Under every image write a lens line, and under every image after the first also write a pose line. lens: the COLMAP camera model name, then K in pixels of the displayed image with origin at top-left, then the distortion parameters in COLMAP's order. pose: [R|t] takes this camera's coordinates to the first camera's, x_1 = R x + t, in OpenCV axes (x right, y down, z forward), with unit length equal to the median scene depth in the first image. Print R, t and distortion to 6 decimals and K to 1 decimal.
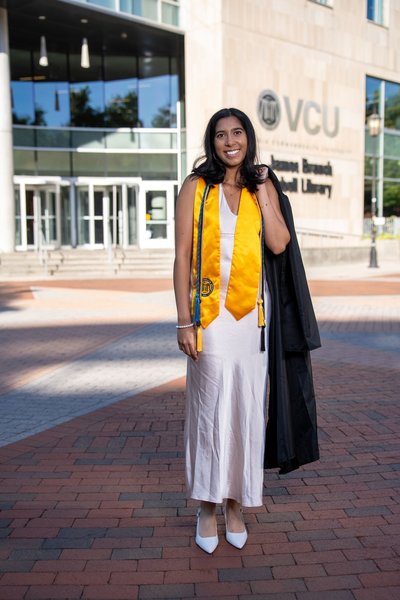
lens RADIAL K [[613.5, 0, 200.0], [0, 613.5, 300.0], [0, 0, 1]] dist [0.003765, 0.021127]
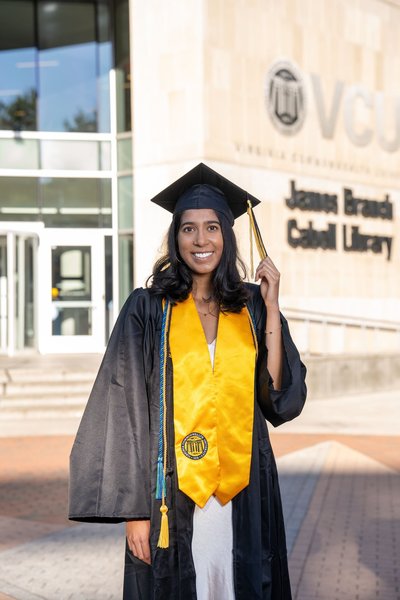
lens RADIAL K [[861.2, 0, 188.5], [0, 861.2, 299.8], [0, 0, 1]] dist [0.153096, 0.032013]
pose [[0.996745, -0.002494, 0.080583, -0.032722], [0.012079, 0.992859, -0.118680, -0.043310], [-0.079712, 0.119267, 0.989657, 0.264433]]
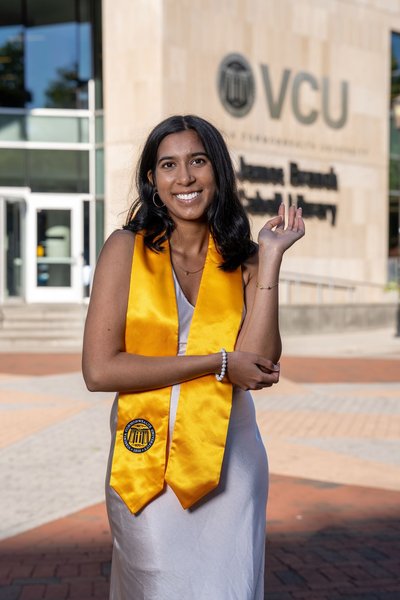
lens RADIAL K [[1039.5, 0, 198.1], [0, 1039.5, 313.1], [0, 0, 1]] dist [0.148218, 0.100693]
pose [[0.997461, 0.007998, 0.070766, -0.000964], [-0.002949, 0.997460, -0.071163, -0.000652], [-0.071156, 0.070773, 0.994951, -0.044937]]
